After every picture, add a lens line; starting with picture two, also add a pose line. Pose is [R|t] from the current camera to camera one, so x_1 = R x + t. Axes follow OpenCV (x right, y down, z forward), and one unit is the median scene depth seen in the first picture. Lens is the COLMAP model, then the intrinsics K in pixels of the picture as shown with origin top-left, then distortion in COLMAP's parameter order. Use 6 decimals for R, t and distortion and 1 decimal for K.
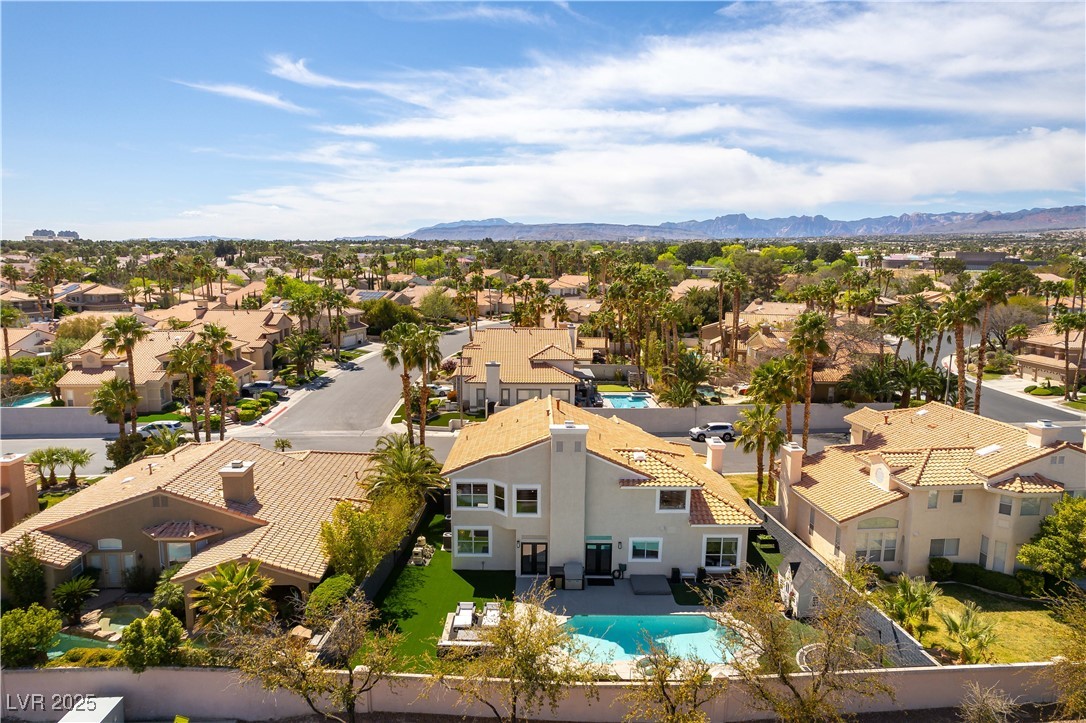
lens RADIAL K [[710.8, 0, 533.7], [0, 710.8, 360.8], [0, 0, 1]] dist [-0.067563, 0.078156]
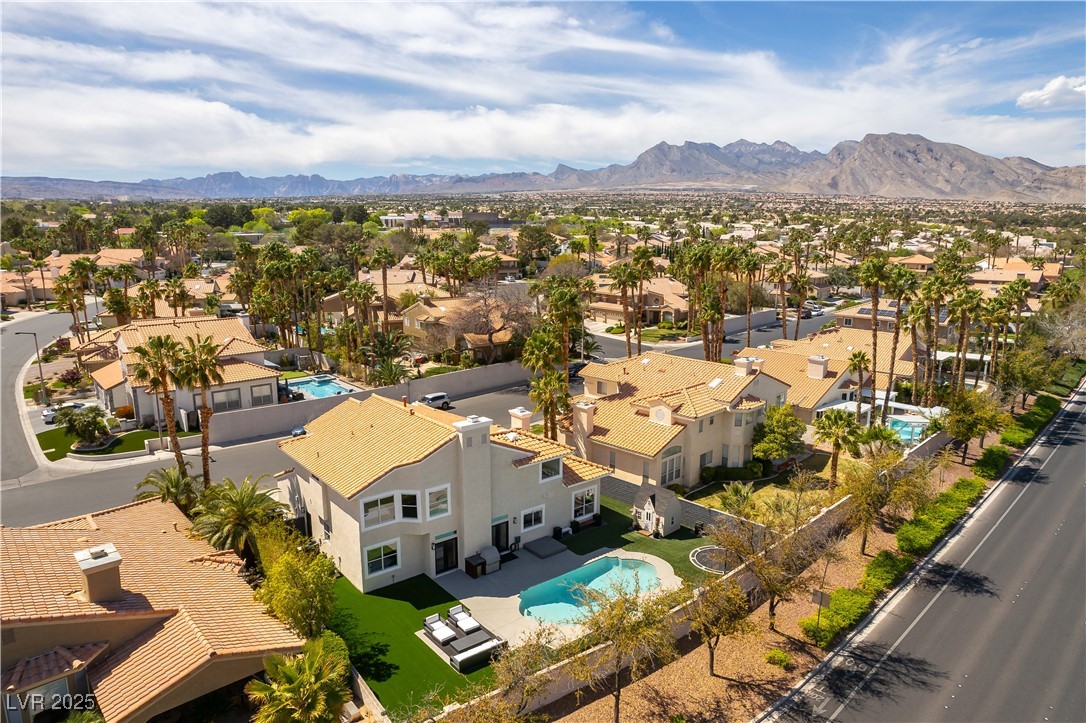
lens RADIAL K [[710.8, 0, 533.7], [0, 710.8, 360.8], [0, 0, 1]] dist [-0.067563, 0.078156]
pose [[0.780777, -0.131745, 0.610762, -0.424927], [0.097340, 0.991230, 0.089378, -0.067150], [-0.617181, -0.010333, 0.786753, 0.110748]]
